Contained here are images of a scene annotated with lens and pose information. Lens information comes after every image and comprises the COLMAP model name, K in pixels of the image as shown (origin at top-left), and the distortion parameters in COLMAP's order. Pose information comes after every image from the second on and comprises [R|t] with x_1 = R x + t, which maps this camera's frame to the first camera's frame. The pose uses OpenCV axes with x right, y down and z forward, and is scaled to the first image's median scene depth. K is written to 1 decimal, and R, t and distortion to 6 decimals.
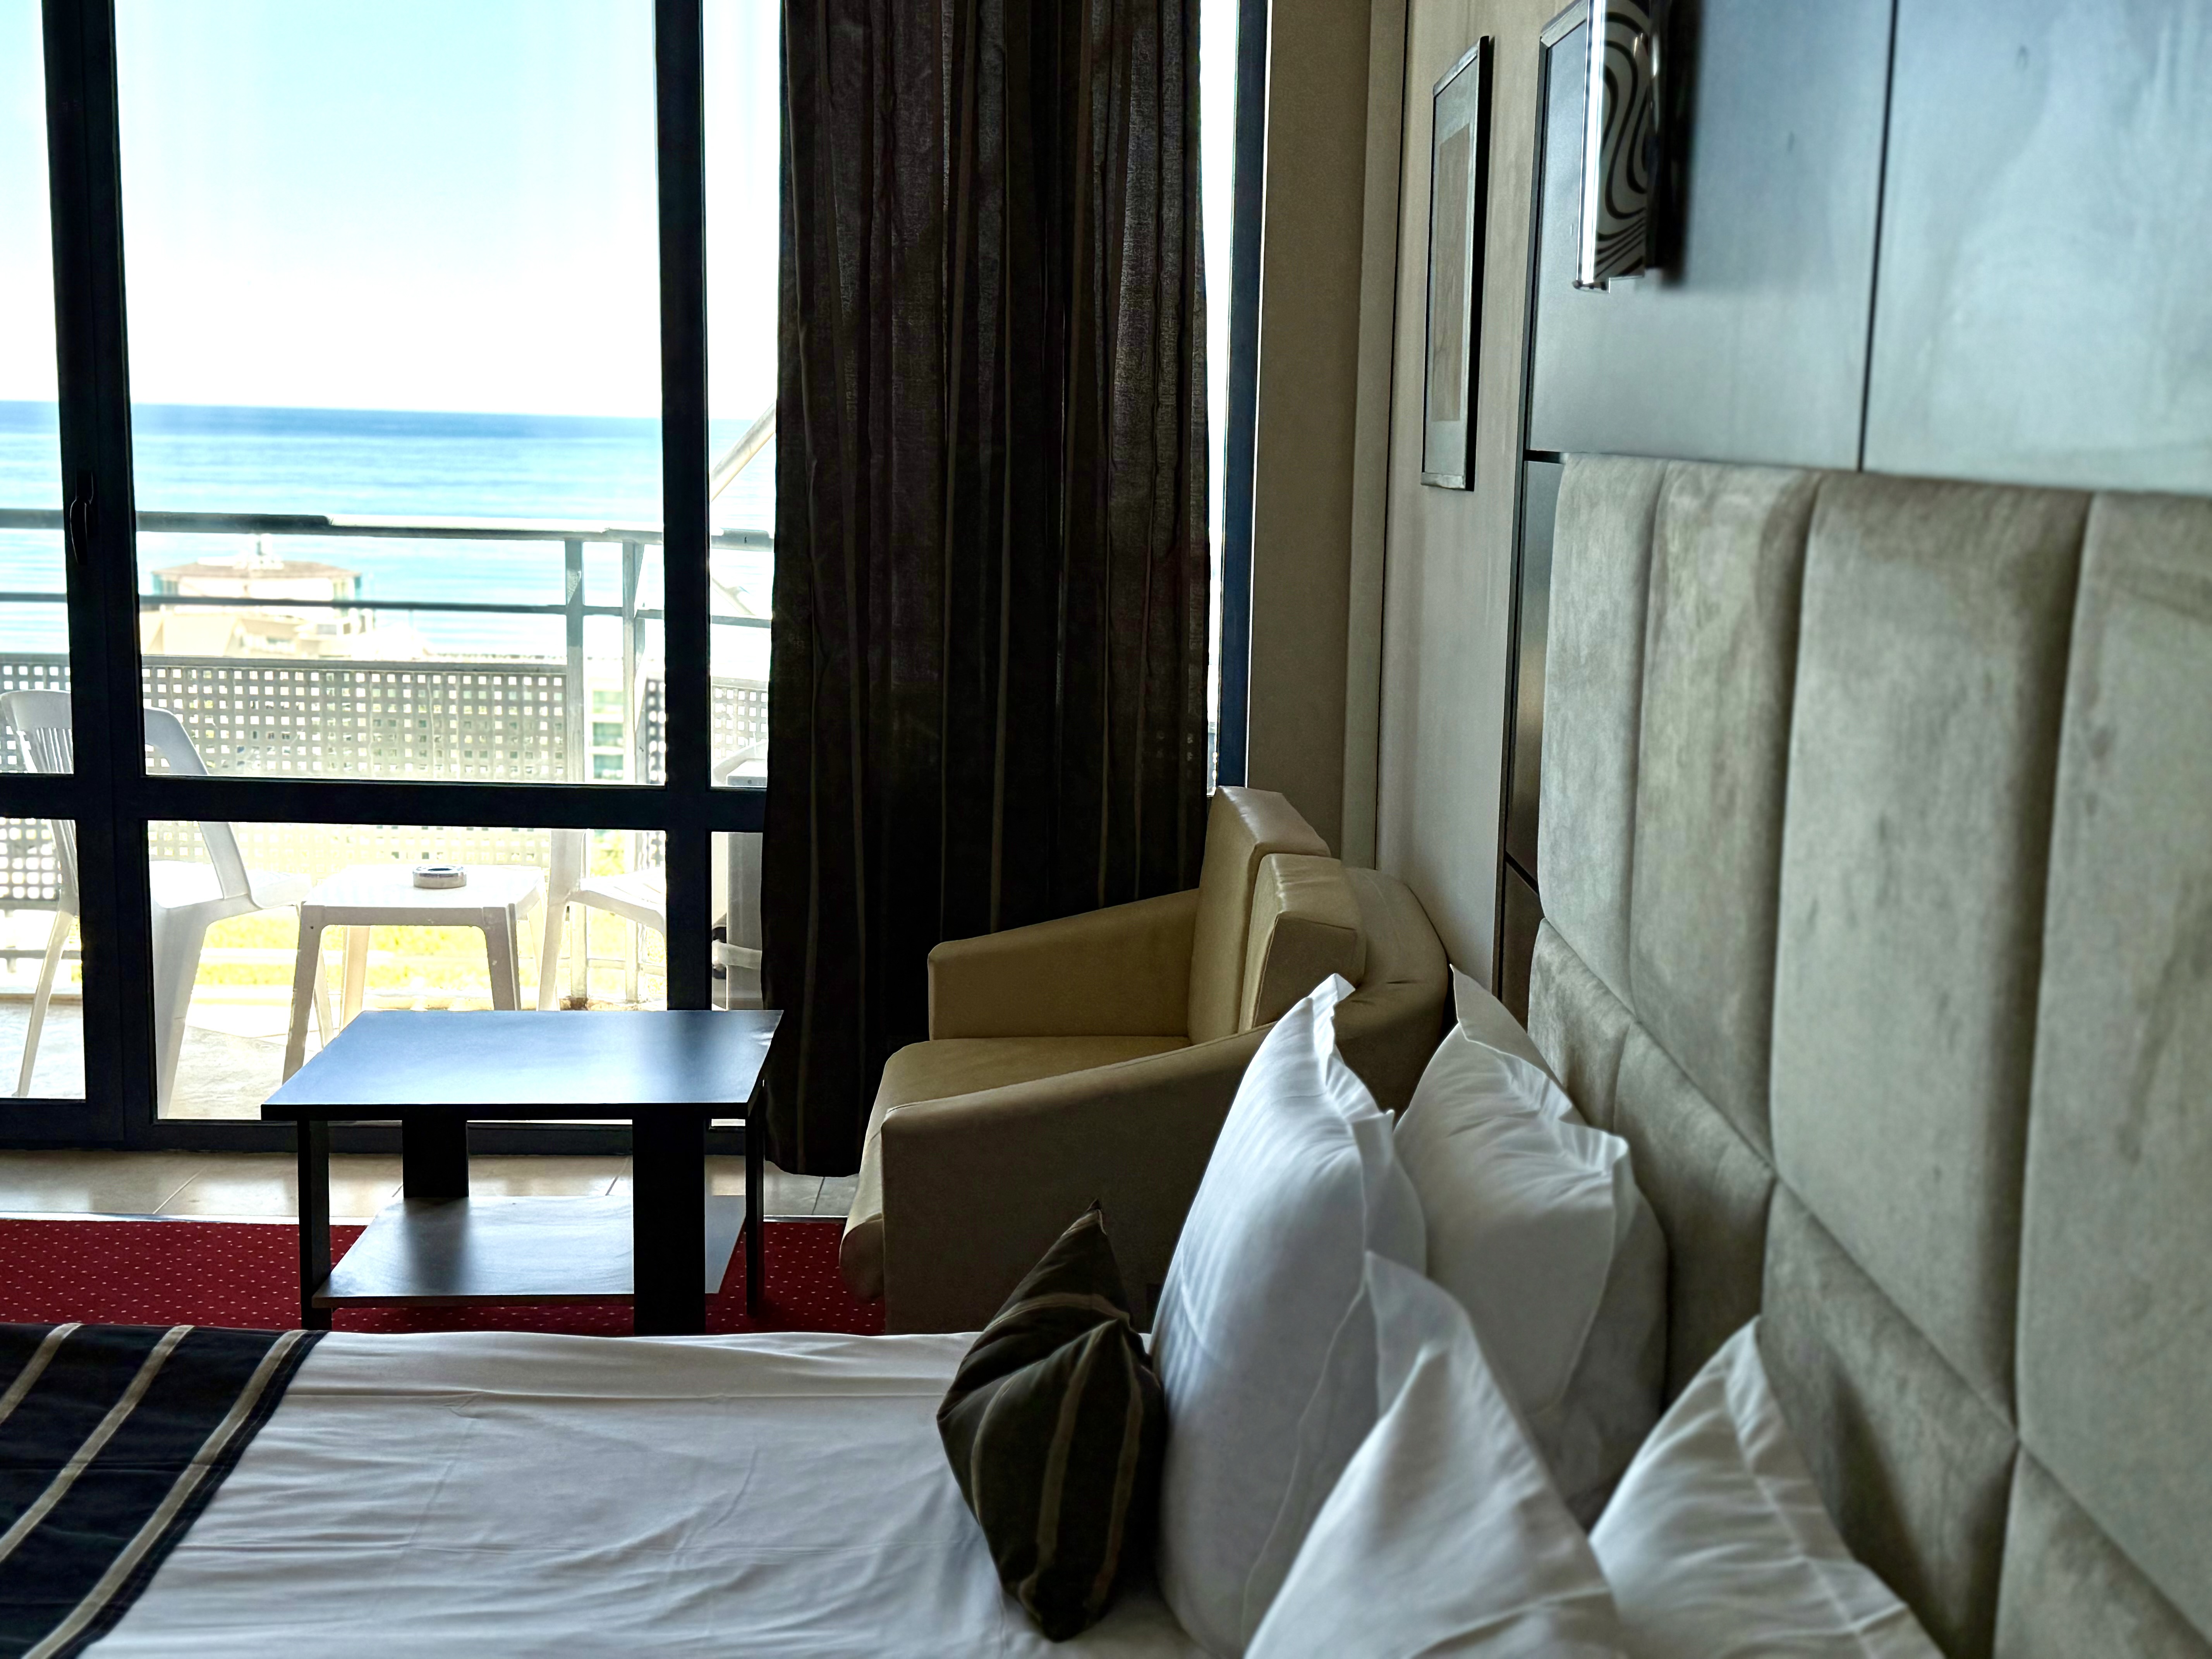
lens RADIAL K [[2688.1, 0, 1115.1], [0, 2688.1, 856.6], [0, 0, 1]] dist [0.104485, 0.000000]
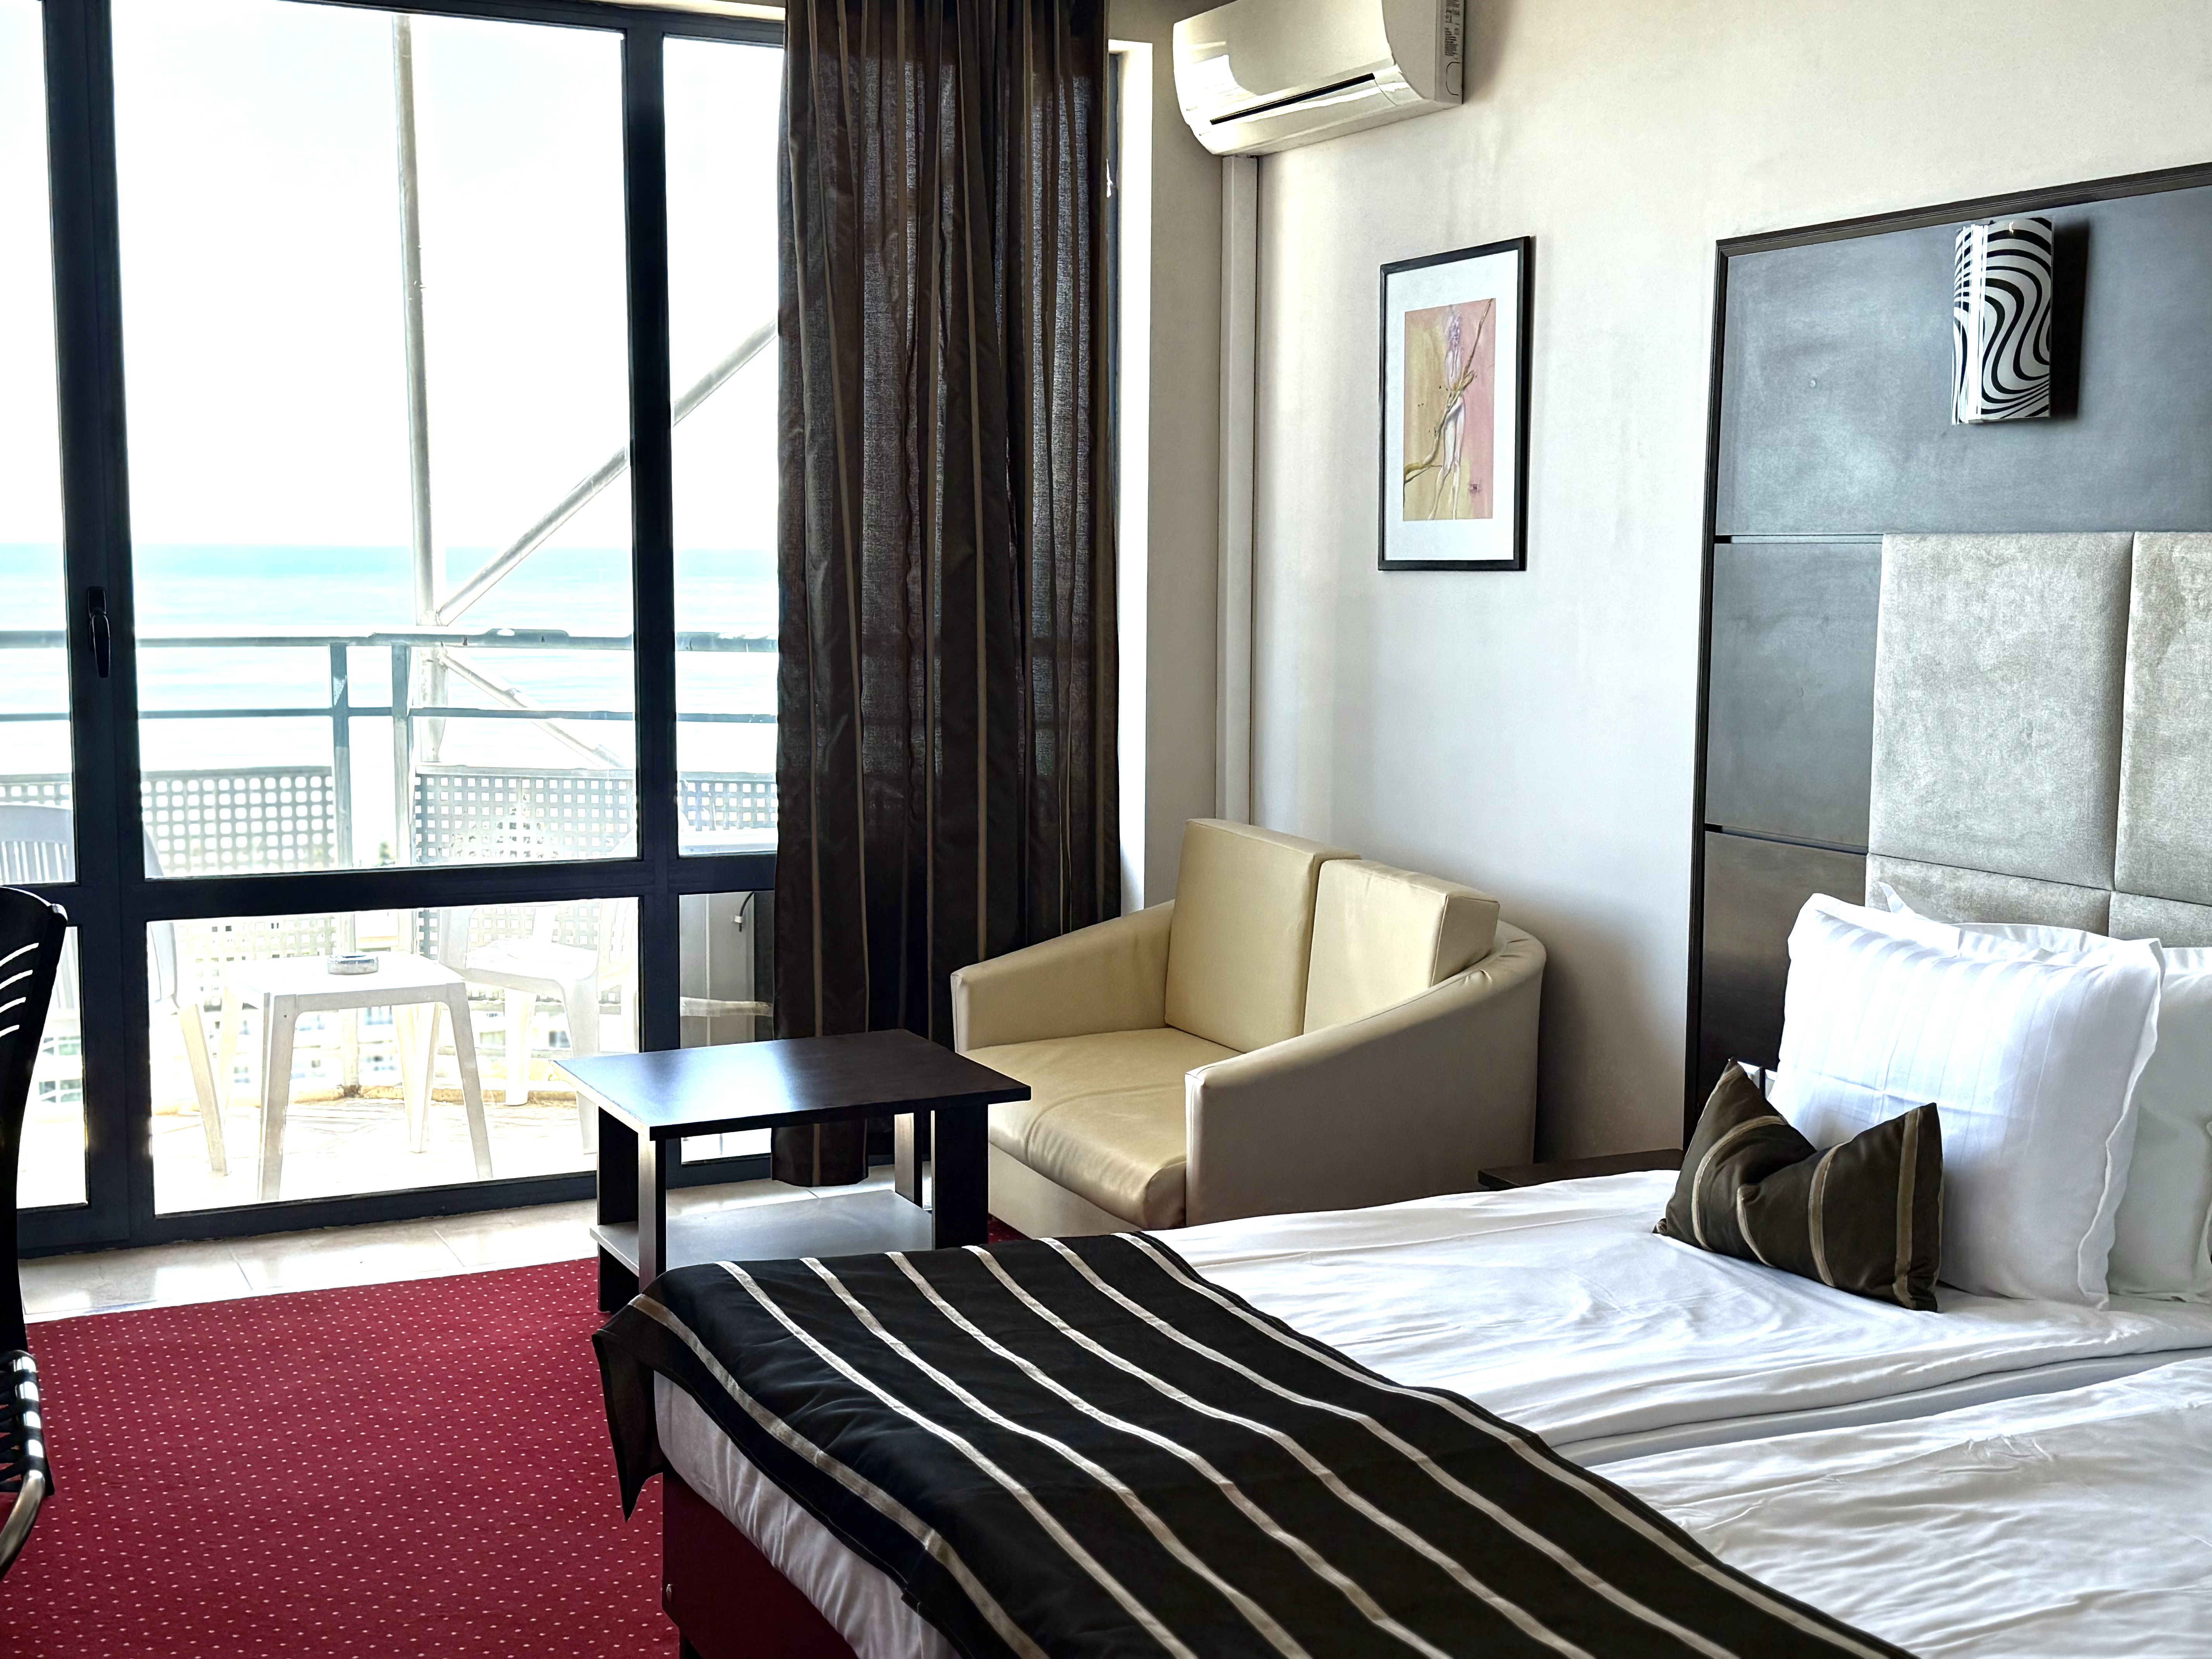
lens RADIAL K [[2688.1, 0, 1112.4], [0, 2688.1, 851.9], [0, 0, 1]] dist [0.104485, 0.000000]
pose [[0.906368, -0.061452, 0.417996, -0.610820], [0.078914, 0.996578, -0.024601, 0.019408], [-0.415054, 0.055284, 0.908116, -0.118149]]
